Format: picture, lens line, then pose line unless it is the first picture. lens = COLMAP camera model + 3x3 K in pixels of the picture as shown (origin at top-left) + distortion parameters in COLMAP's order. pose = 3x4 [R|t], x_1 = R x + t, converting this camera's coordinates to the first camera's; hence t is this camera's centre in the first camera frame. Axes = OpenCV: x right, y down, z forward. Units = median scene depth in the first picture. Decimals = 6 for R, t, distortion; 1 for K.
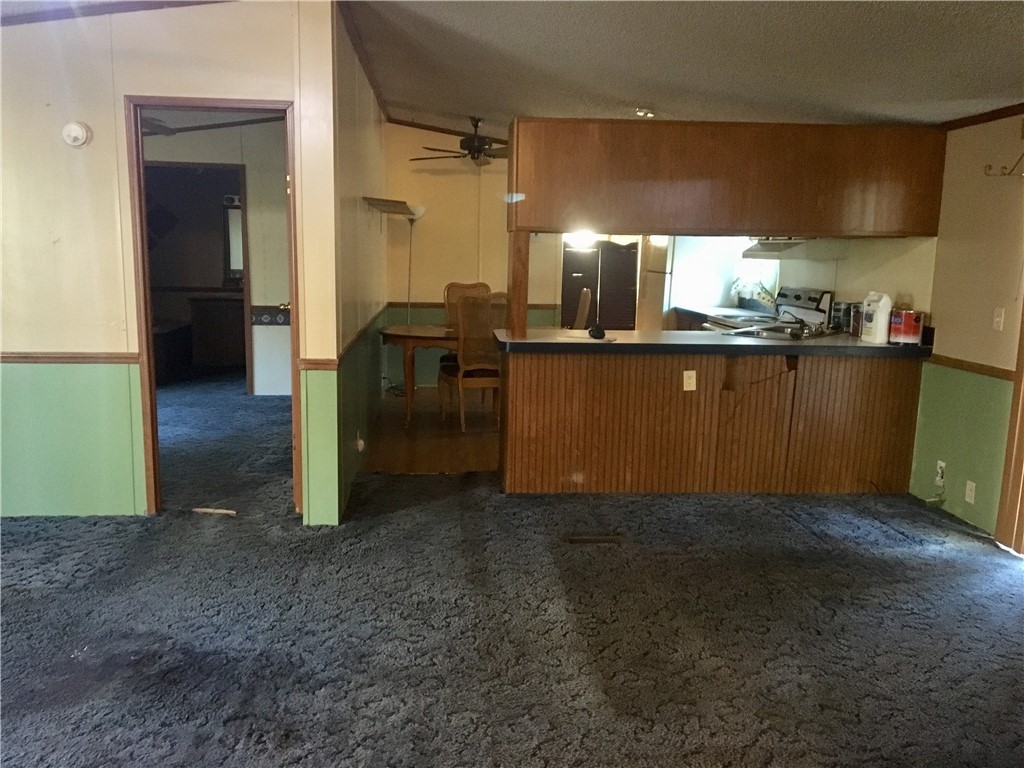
lens RADIAL K [[841.3, 0, 509.3], [0, 841.3, 388.0], [0, 0, 1]] dist [0.012369, -0.001095]
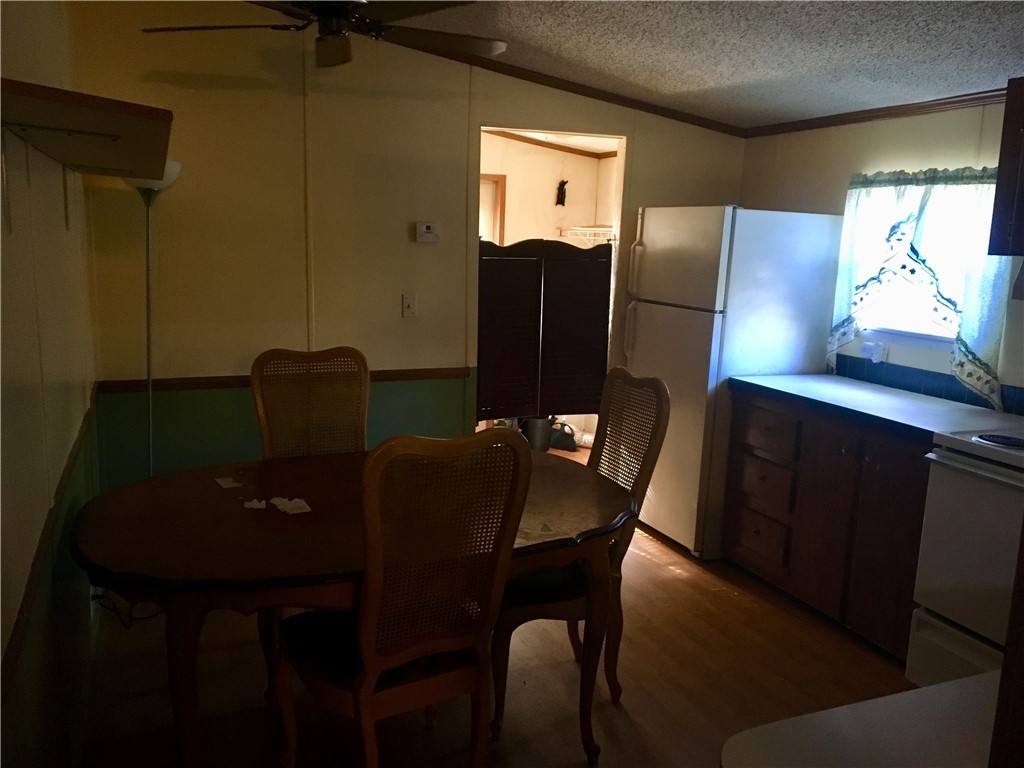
lens RADIAL K [[841.3, 0, 517.8], [0, 841.3, 382.9], [0, 0, 1]] dist [0.012369, -0.001095]
pose [[0.948378, -0.047877, 0.313507, -0.083135], [0.041708, 0.998782, 0.026360, -0.114803], [-0.314388, -0.011924, 0.949220, 0.577327]]
